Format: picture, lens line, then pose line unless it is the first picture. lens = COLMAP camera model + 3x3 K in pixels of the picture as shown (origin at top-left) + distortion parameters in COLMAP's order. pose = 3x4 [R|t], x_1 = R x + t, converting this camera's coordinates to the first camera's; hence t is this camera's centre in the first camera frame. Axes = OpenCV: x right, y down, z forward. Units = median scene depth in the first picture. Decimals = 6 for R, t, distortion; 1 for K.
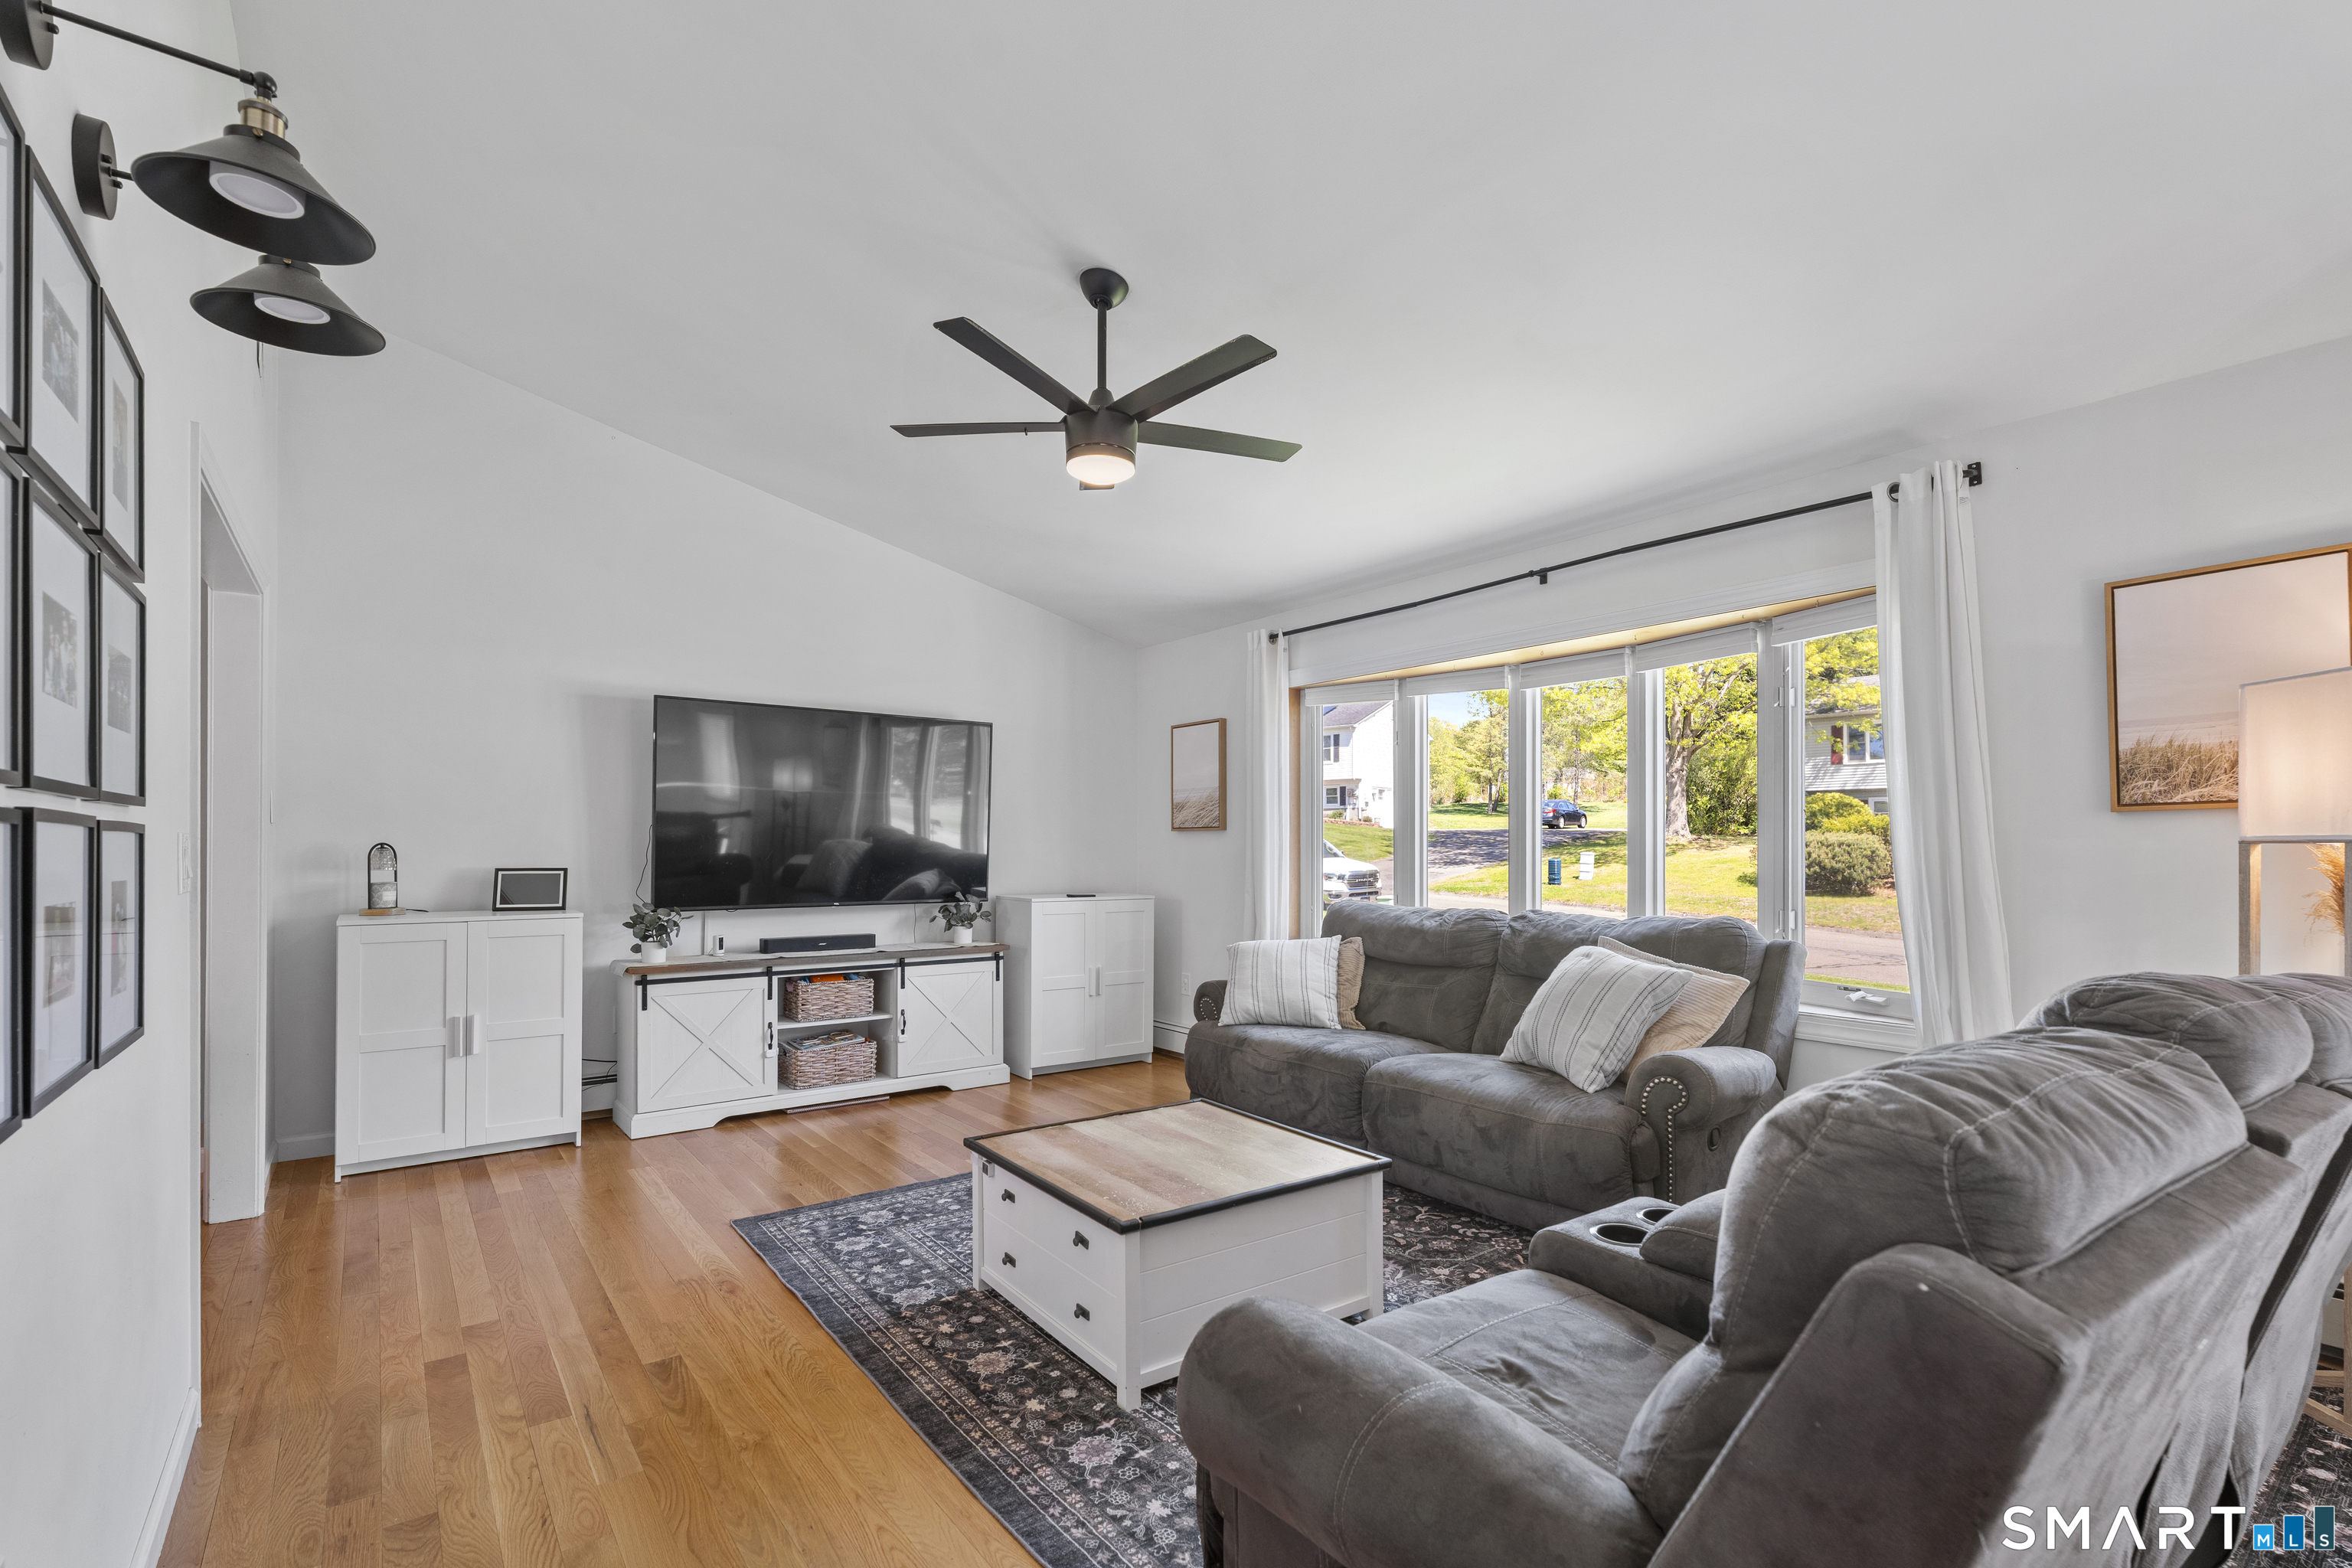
lens RADIAL K [[1065.3, 0, 1175.7], [0, 1065.3, 833.7], [0, 0, 1]] dist [0.004365, -0.001236]
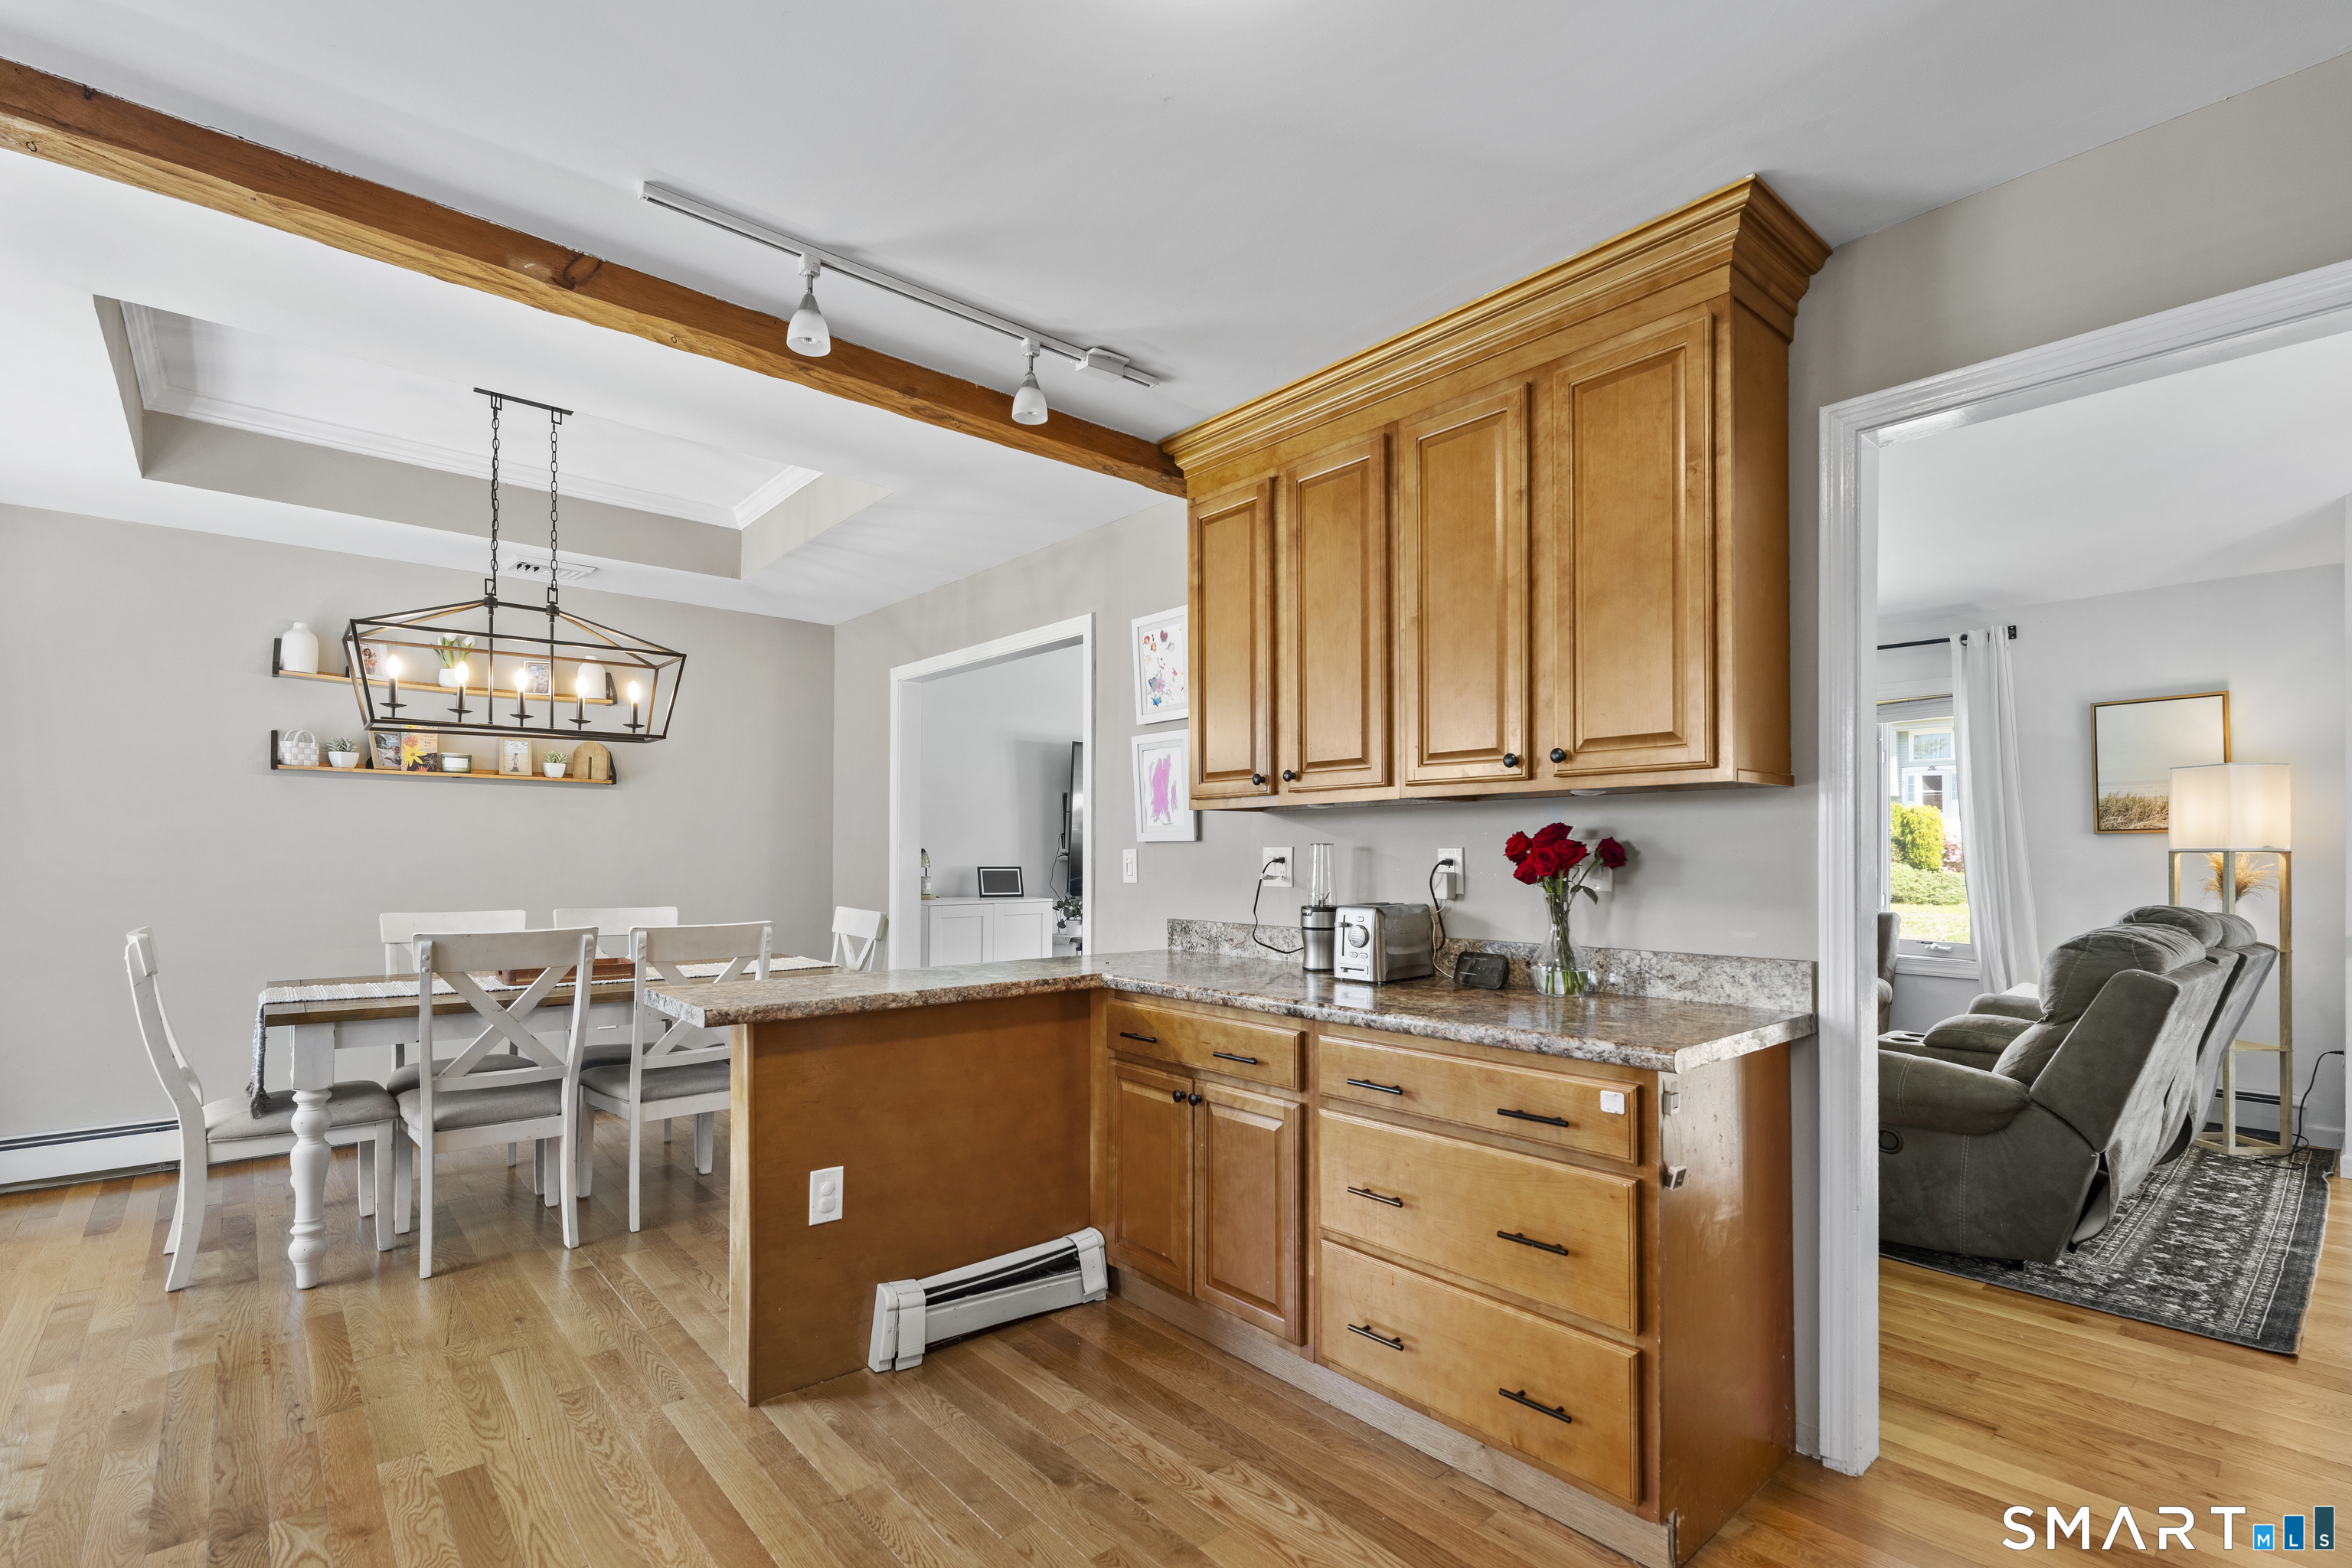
lens RADIAL K [[1065.3, 0, 1161.8], [0, 1065.3, 845.9], [0, 0, 1]] dist [0.004365, -0.001236]
pose [[0.997722, 0.003245, 0.067388, -0.767577], [-0.003490, 0.999988, 0.003522, -0.002346], [-0.067376, -0.003749, 0.997721, -0.642950]]
